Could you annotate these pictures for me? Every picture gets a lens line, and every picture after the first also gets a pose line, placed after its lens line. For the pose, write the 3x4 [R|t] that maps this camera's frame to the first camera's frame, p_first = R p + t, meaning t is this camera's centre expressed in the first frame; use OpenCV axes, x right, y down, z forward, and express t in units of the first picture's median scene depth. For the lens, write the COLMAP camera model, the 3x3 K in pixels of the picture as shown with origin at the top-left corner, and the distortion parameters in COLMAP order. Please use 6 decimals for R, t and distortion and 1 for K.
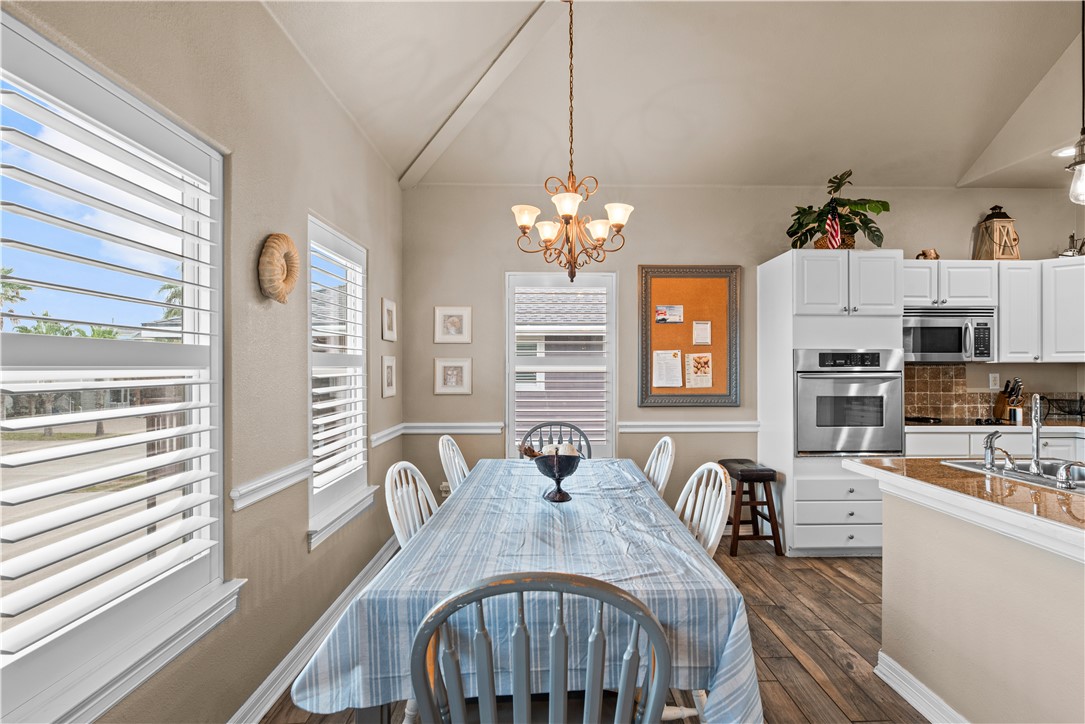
lens RADIAL K [[549.8, 0, 560.9], [0, 549.8, 366.1], [0, 0, 1]] dist [-0.002728, 0.000654]
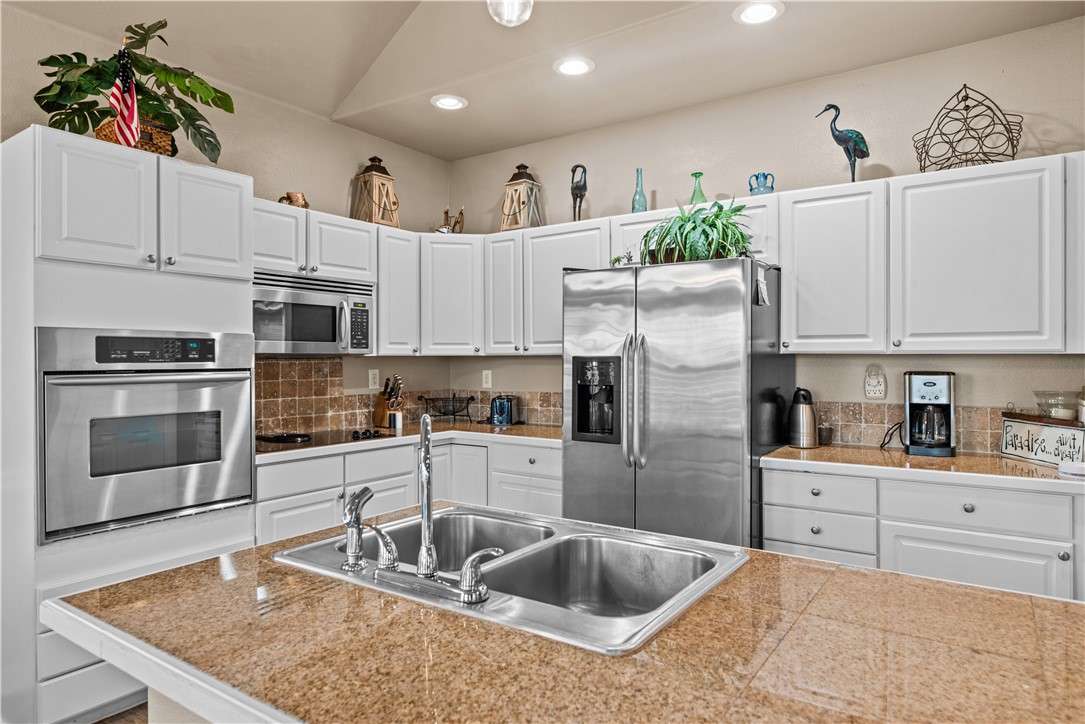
lens RADIAL K [[643.4, 0, 567.3], [0, 643.4, 360.3], [0, 0, 1]] dist [-0.002081, -0.000042]
pose [[0.579234, -0.002212, 0.815158, 0.213769], [0.000891, 0.999997, 0.002080, -0.001471], [-0.815161, -0.000479, 0.579235, 0.257973]]
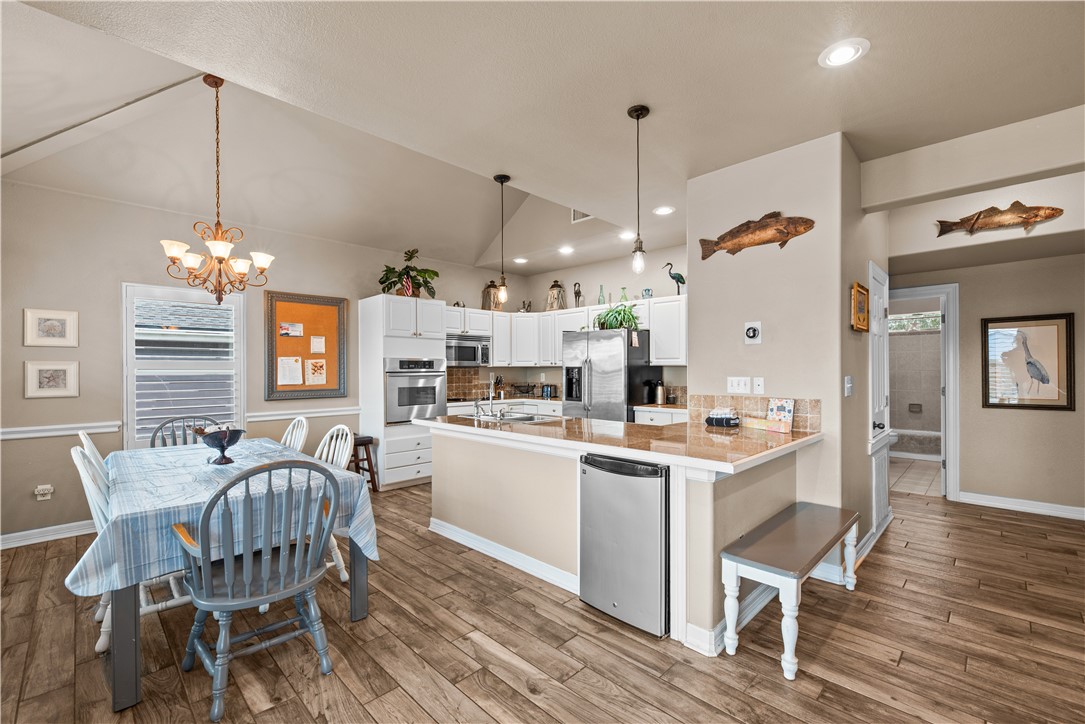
lens RADIAL K [[460.5, 0, 559.4], [0, 460.5, 372.0], [0, 0, 1]] dist [-0.001876, -0.000388]
pose [[0.715025, -0.006629, 0.699067, -0.127139], [0.002000, 0.999970, 0.007436, 0.000658], [-0.699096, -0.003919, 0.715017, -0.268400]]
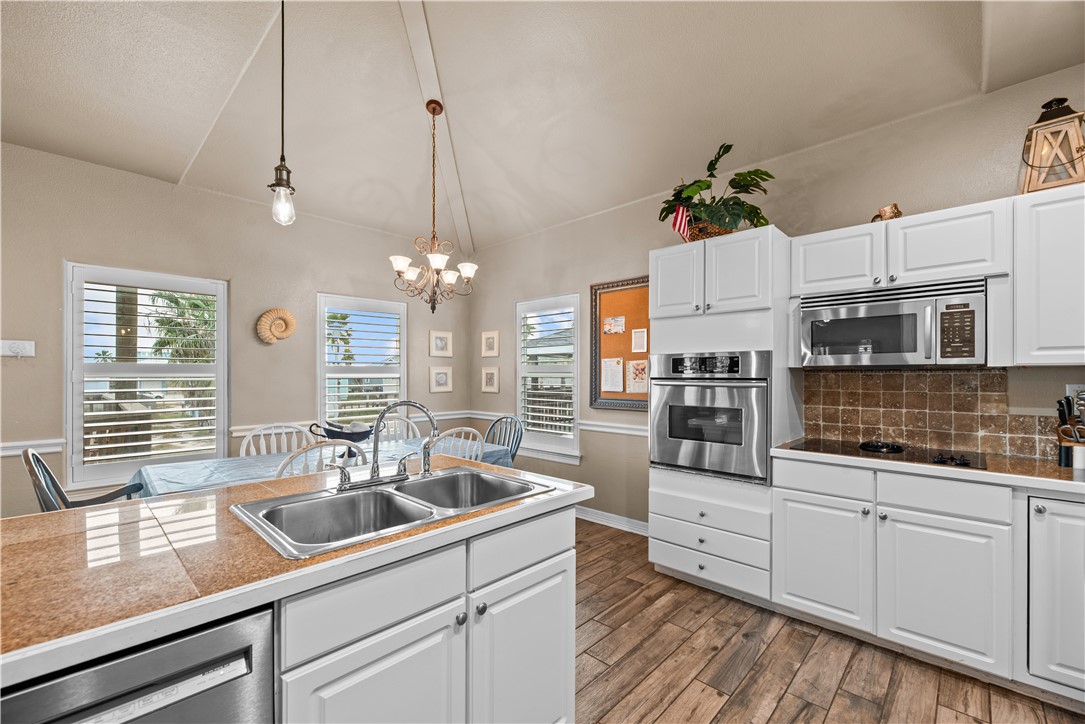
lens RADIAL K [[450.1, 0, 558.2], [0, 450.1, 374.0], [0, 0, 1]] dist [-0.000739, -0.000121]
pose [[0.711976, 0.000446, -0.702204, 0.803710], [0.000426, 0.999999, 0.001067, 0.001930], [0.702204, -0.001059, 0.711975, 0.301870]]
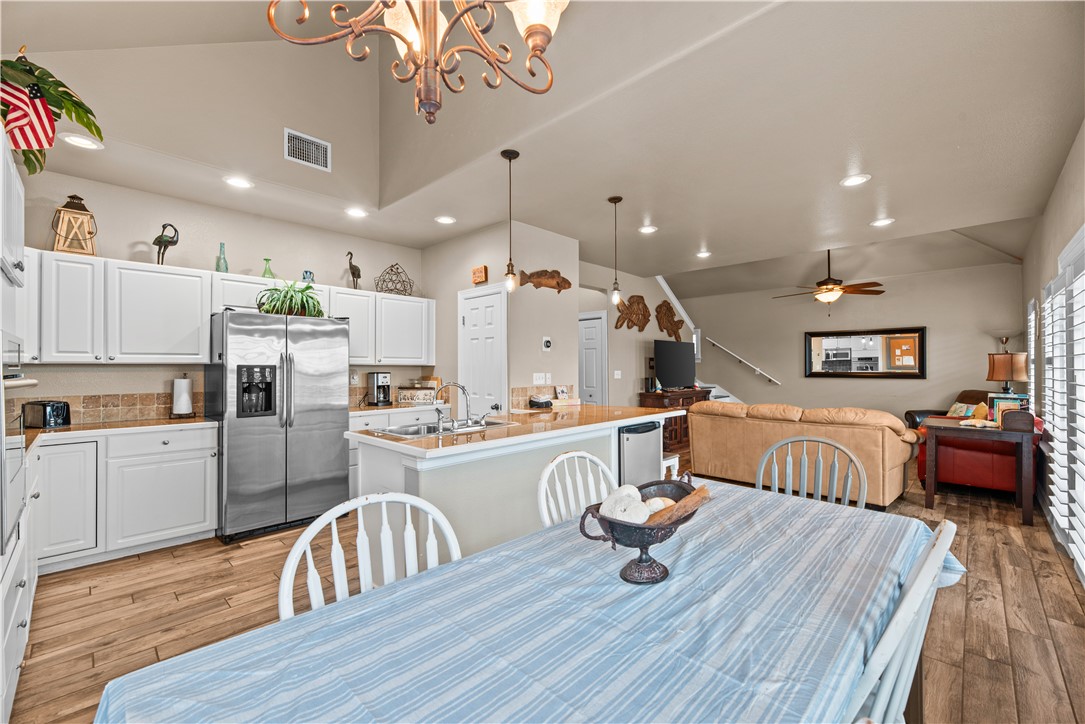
lens RADIAL K [[447.6, 0, 558.1], [0, 447.6, 364.5], [0, 0, 1]] dist [0.000458, 0.000476]
pose [[-0.711095, 0.007107, 0.703061, -0.177190], [0.002245, 0.999967, -0.007837, 0.002288], [-0.703093, -0.003994, -0.711087, 0.866433]]
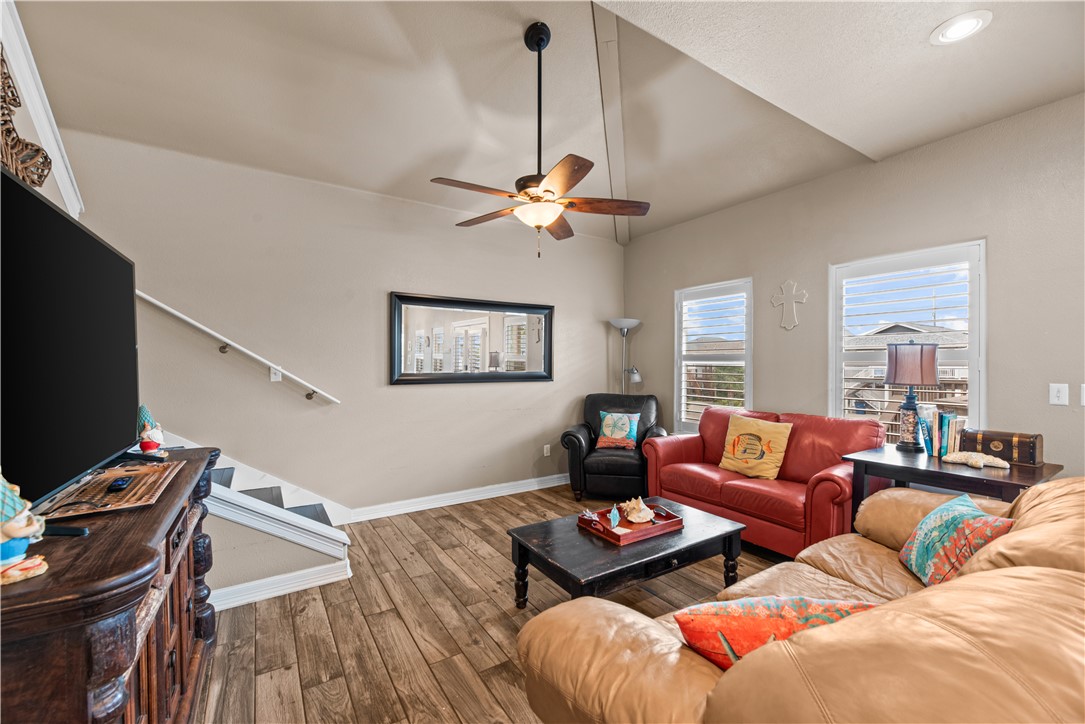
lens RADIAL K [[447.6, 0, 558.1], [0, 447.6, 364.5], [0, 0, 1]] dist [0.000458, 0.000476]
pose [[-0.851501, 0.003400, -0.524342, 0.632639], [0.001999, 0.999993, 0.003238, -0.000393], [0.524349, 0.001709, -0.851502, -0.305441]]
